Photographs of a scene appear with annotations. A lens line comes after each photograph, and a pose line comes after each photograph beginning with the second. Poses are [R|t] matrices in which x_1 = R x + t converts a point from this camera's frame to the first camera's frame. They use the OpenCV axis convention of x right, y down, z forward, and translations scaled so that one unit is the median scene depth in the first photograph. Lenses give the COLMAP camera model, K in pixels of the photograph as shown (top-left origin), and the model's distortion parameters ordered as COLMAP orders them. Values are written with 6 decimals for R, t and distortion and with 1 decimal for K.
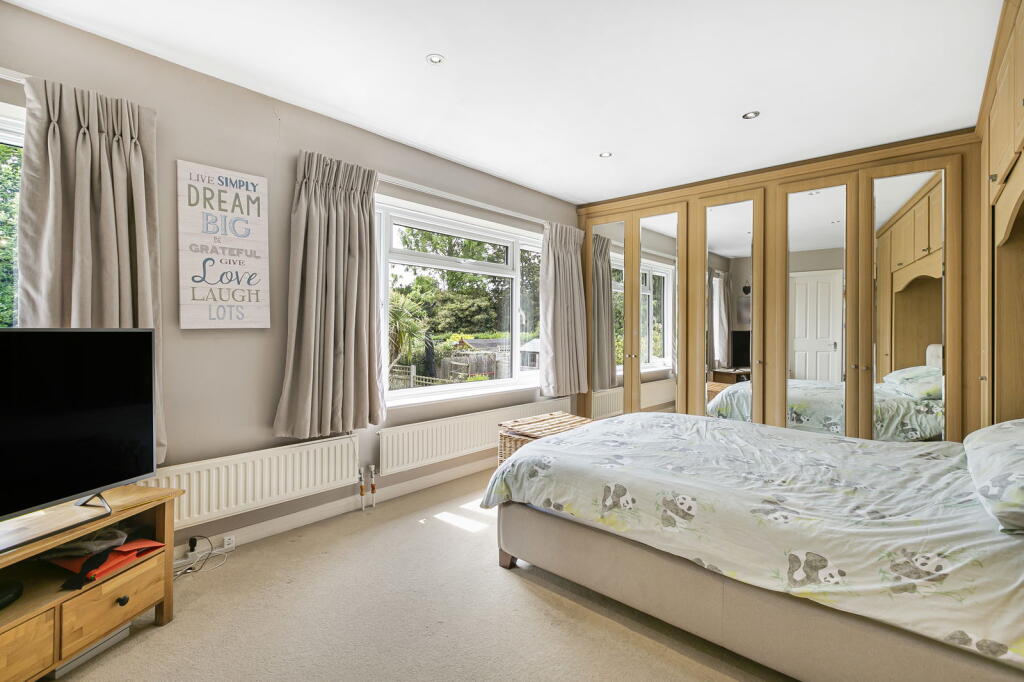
lens RADIAL K [[466.3, 0, 511.3], [0, 466.3, 332.9], [0, 0, 1]] dist [0.001544, -0.000135]
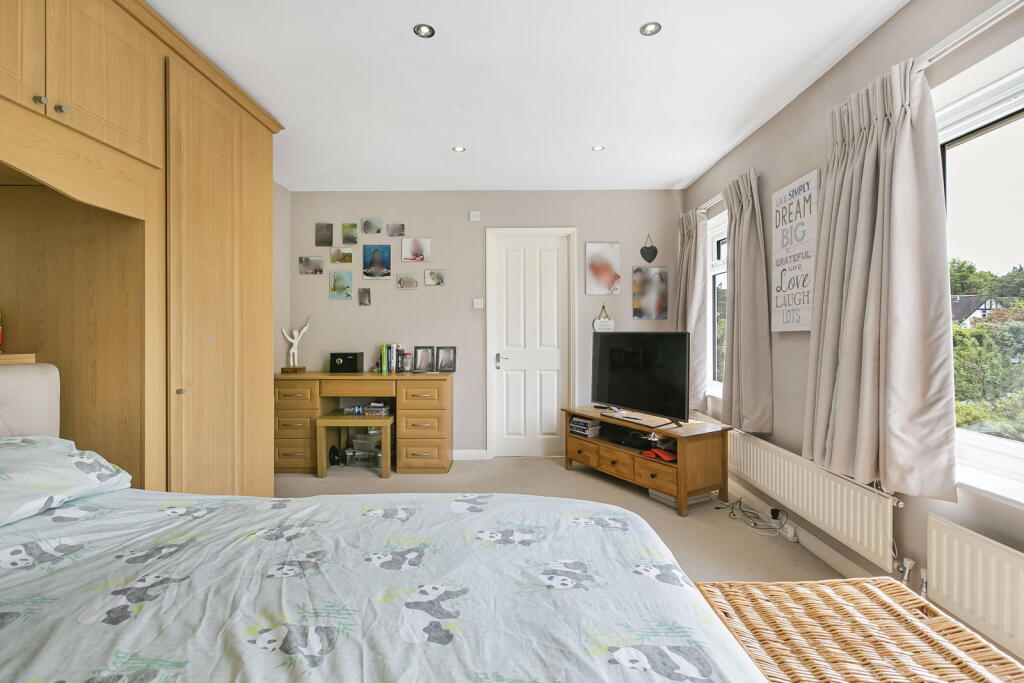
lens RADIAL K [[466.3, 0, 511.4], [0, 466.3, 336.1], [0, 0, 1]] dist [0.001544, -0.000135]
pose [[-0.743646, 0.002551, -0.668568, 0.579143], [-0.006479, 0.999918, 0.011022, -0.005820], [0.668542, 0.012528, -0.743569, 1.363843]]
